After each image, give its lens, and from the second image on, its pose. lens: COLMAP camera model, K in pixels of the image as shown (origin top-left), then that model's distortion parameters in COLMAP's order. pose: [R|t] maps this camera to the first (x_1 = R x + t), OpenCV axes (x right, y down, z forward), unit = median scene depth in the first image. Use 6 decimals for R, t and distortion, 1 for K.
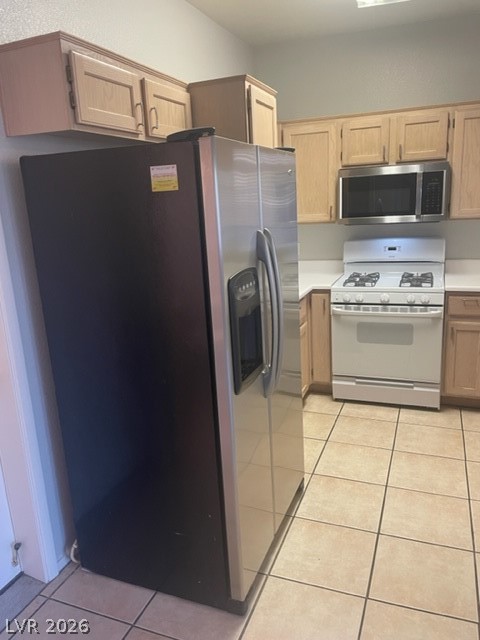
lens RADIAL K [[499.1, 0, 238.8], [0, 499.1, 322.2], [0, 0, 1]] dist [0.035776, -0.017685]
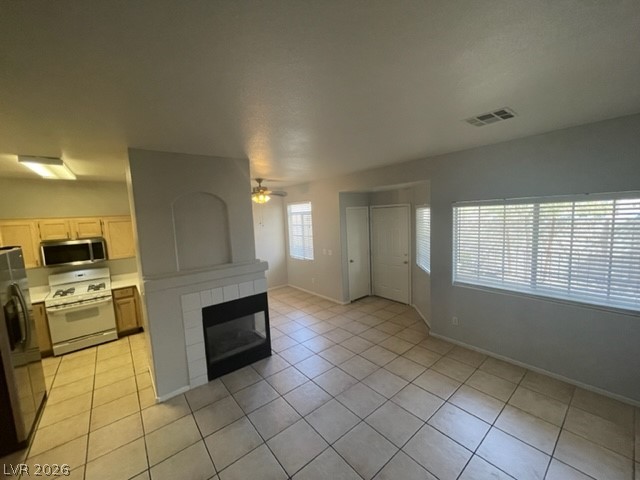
lens RADIAL K [[258.6, 0, 320.3], [0, 258.6, 239.8], [0, 0, 1]] dist [-0.000967, 0.000479]
pose [[0.492898, -0.060507, 0.867980, -0.160992], [0.234666, 0.969857, -0.065650, 0.023884], [-0.837844, 0.236044, 0.492240, -0.511915]]
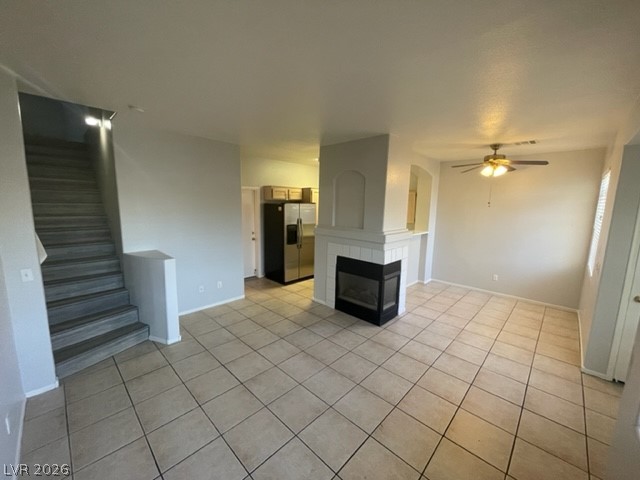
lens RADIAL K [[258.6, 0, 322.0], [0, 258.6, 242.8], [0, 0, 1]] dist [-0.000967, 0.000479]
pose [[0.924349, 0.126750, -0.359879, 0.720056], [-0.158974, 0.985380, -0.061272, 0.120196], [0.346851, 0.113849, 0.930985, -0.841506]]
